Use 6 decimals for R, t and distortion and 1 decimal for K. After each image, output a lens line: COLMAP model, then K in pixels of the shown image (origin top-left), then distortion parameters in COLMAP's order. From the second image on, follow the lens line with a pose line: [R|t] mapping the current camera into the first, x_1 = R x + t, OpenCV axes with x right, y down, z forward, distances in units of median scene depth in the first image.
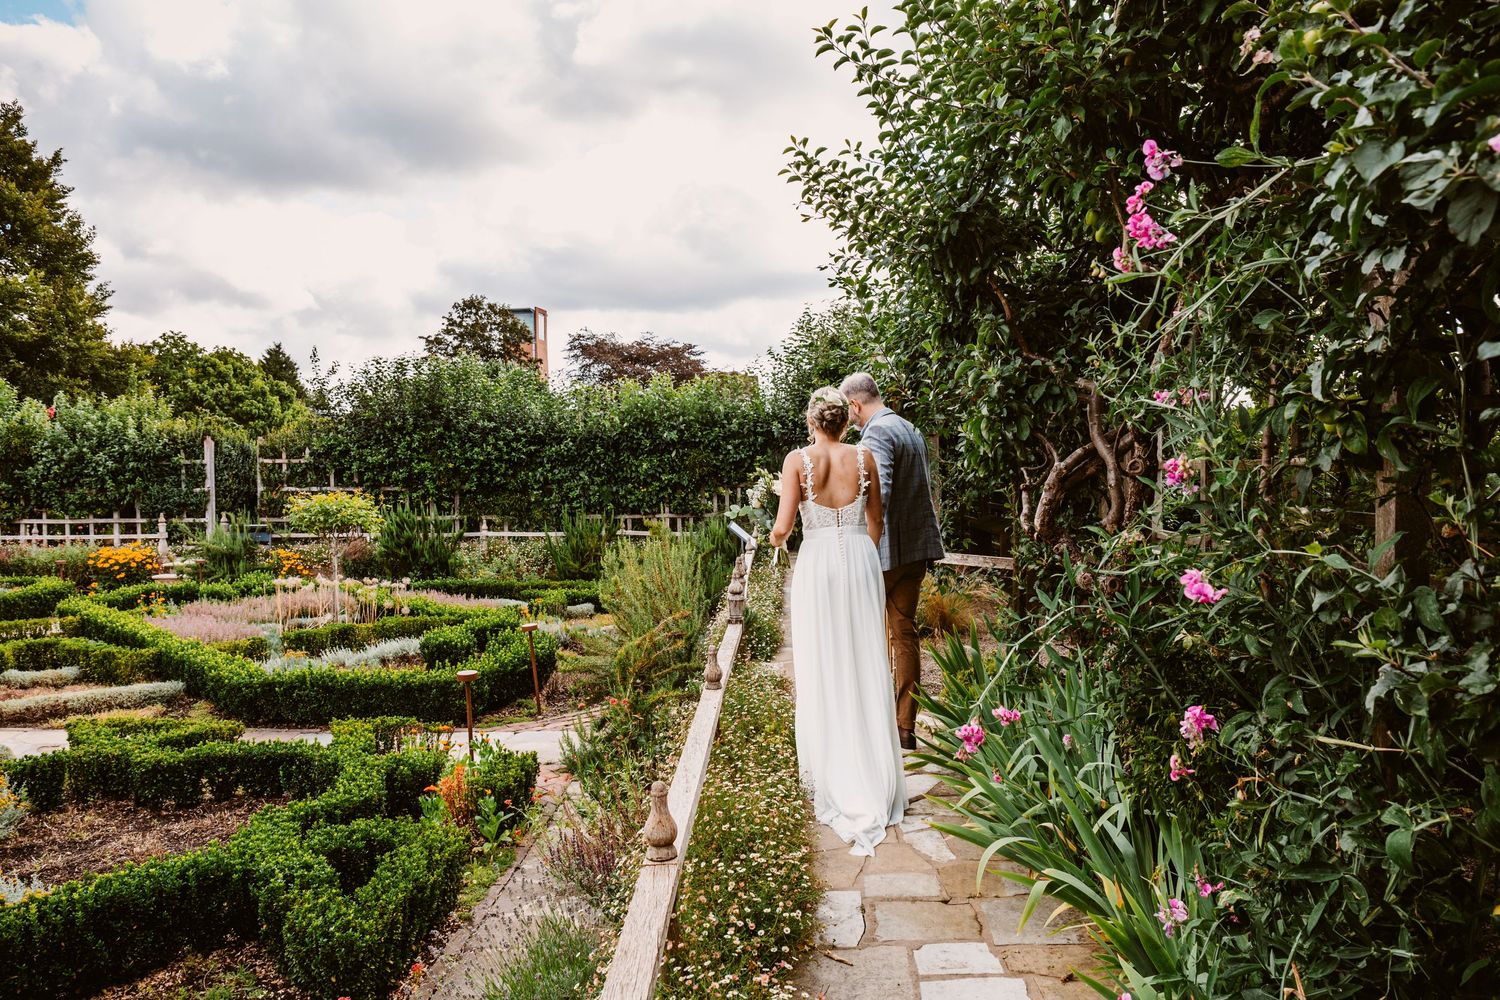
lens RADIAL K [[1150.9, 0, 755.0], [0, 1150.9, 507.9], [0, 0, 1]] dist [0.009955, -0.038546]
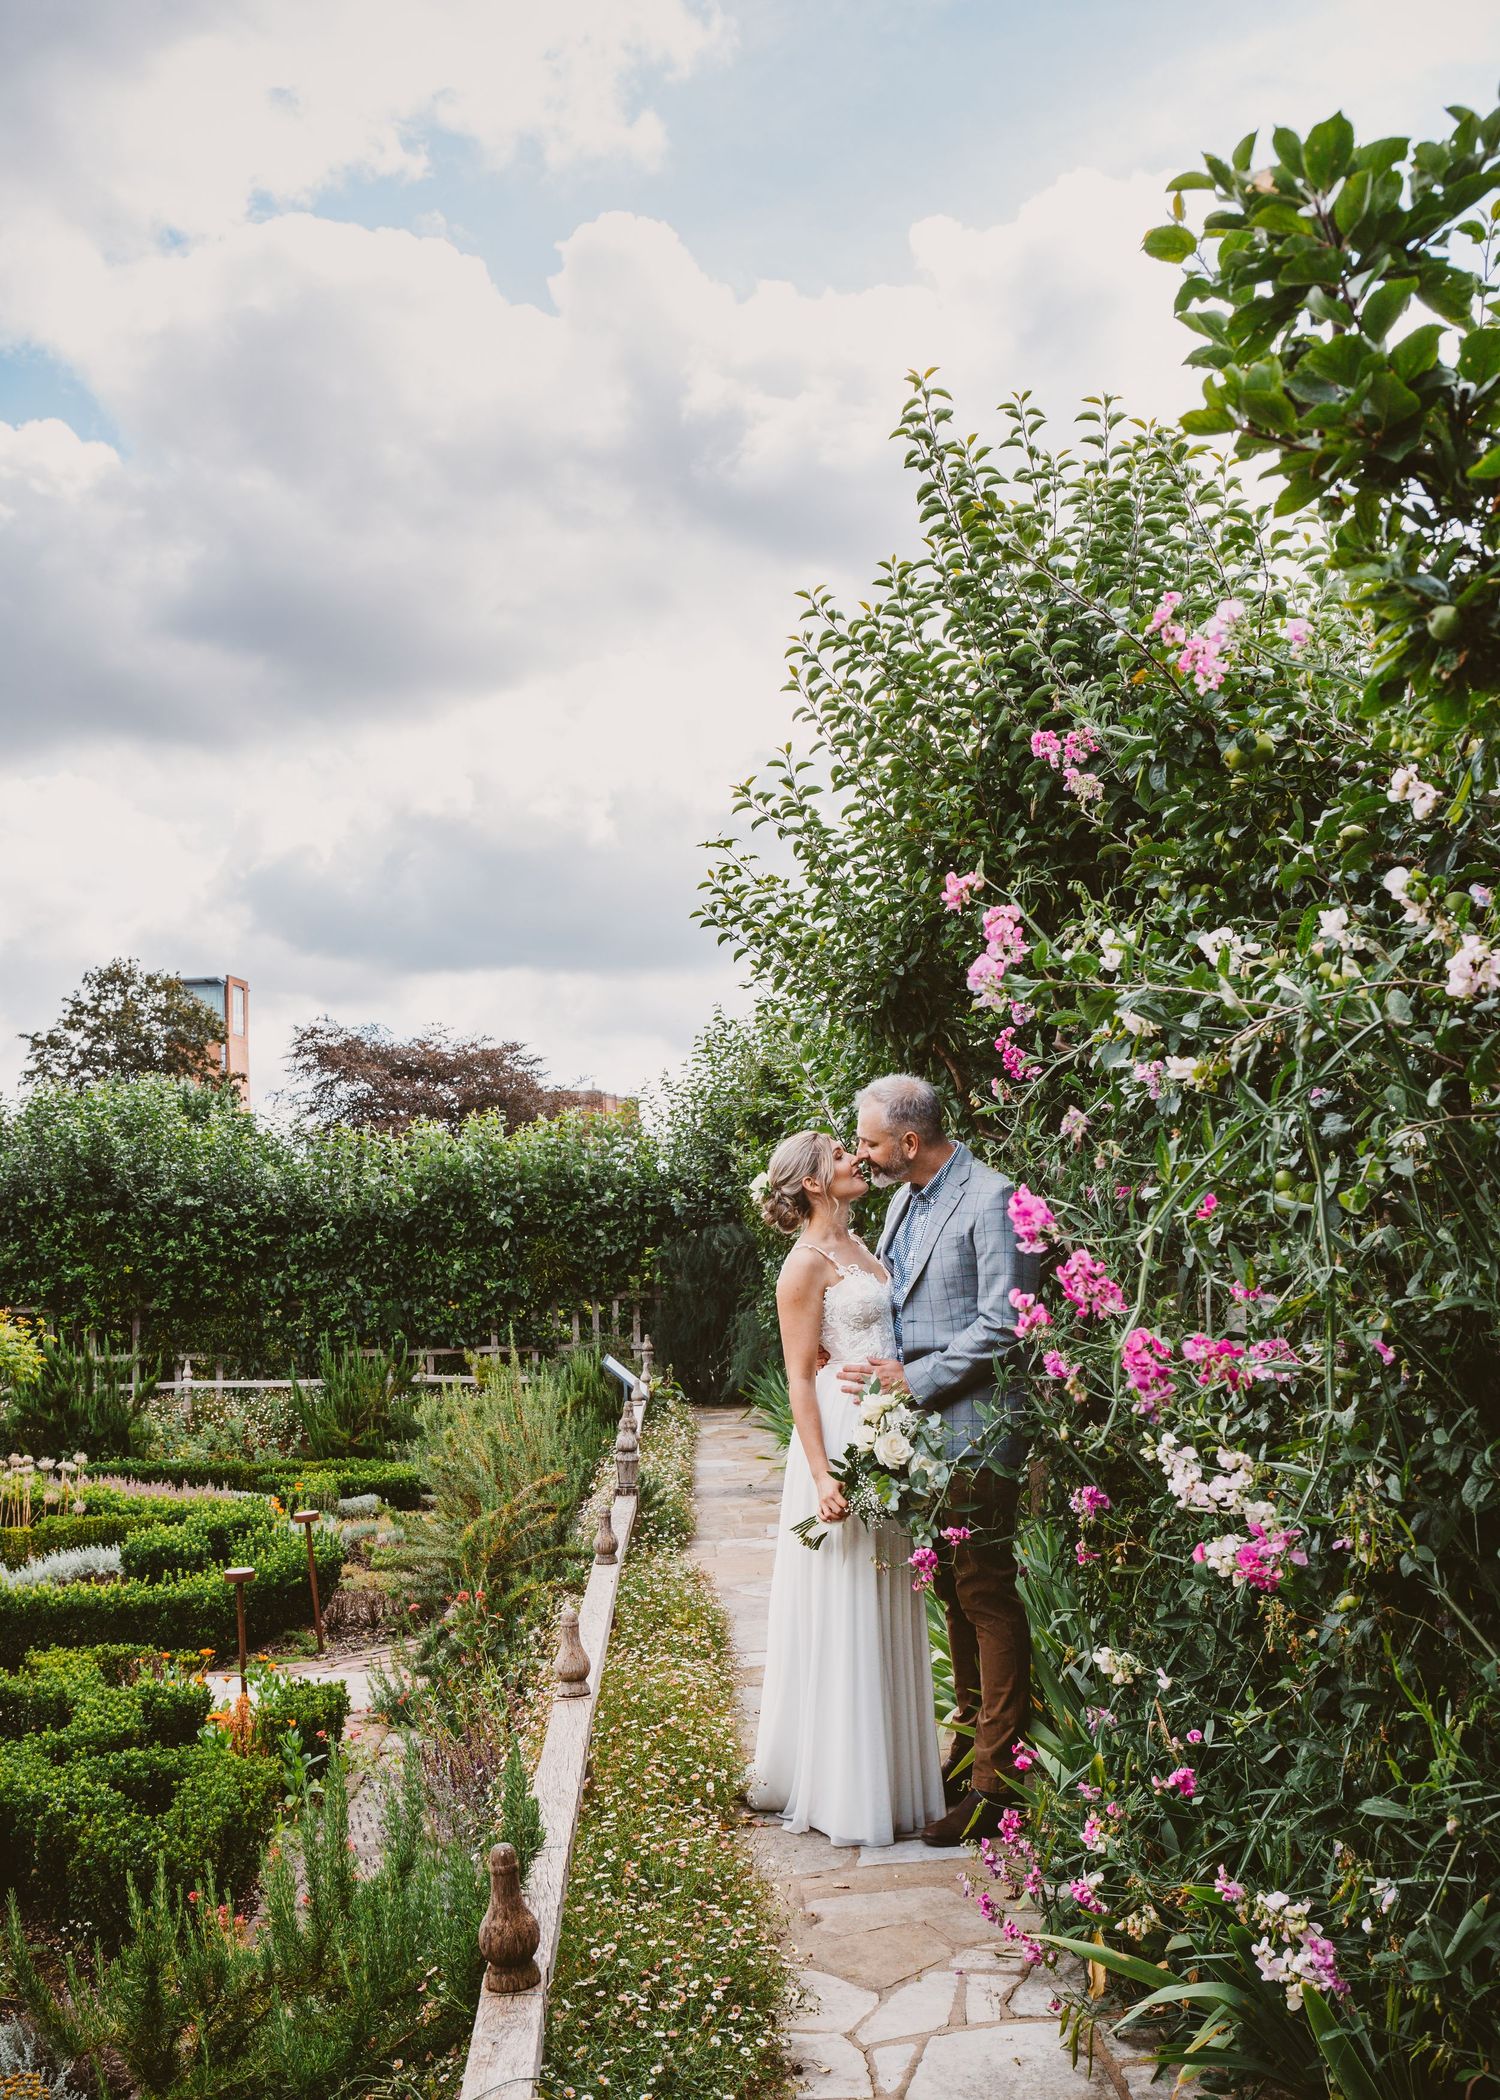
lens RADIAL K [[2144.3, 0, 777.5], [0, 2144.3, 1140.6], [0, 0, 1]] dist [-0.025525, 0.000000]
pose [[0.997668, -0.007164, 0.067879, -0.005178], [0.013451, 0.995611, -0.092622, 0.003681], [-0.066917, 0.093319, 0.993385, -0.121250]]
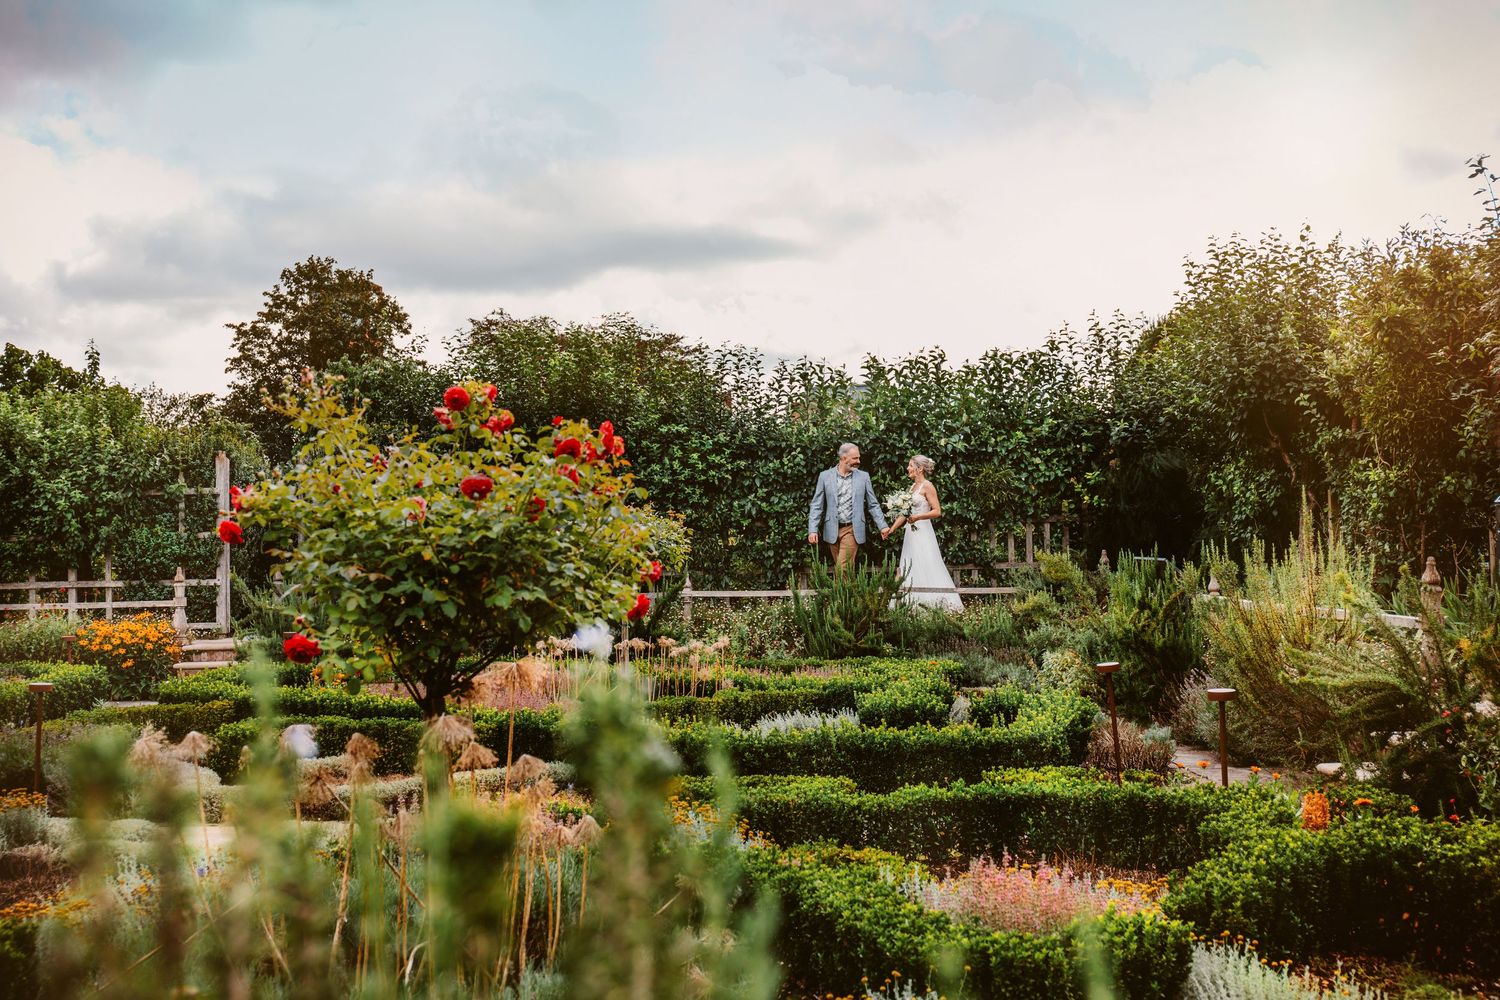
lens RADIAL K [[1945.4, 0, 755.8], [0, 1945.4, 506.7], [0, 0, 1]] dist [0.013955, 0.000000]
pose [[0.999220, -0.009022, 0.038443, -0.226879], [0.011249, 0.998247, -0.058111, 0.035916], [-0.037851, 0.058498, 0.997570, -0.091089]]
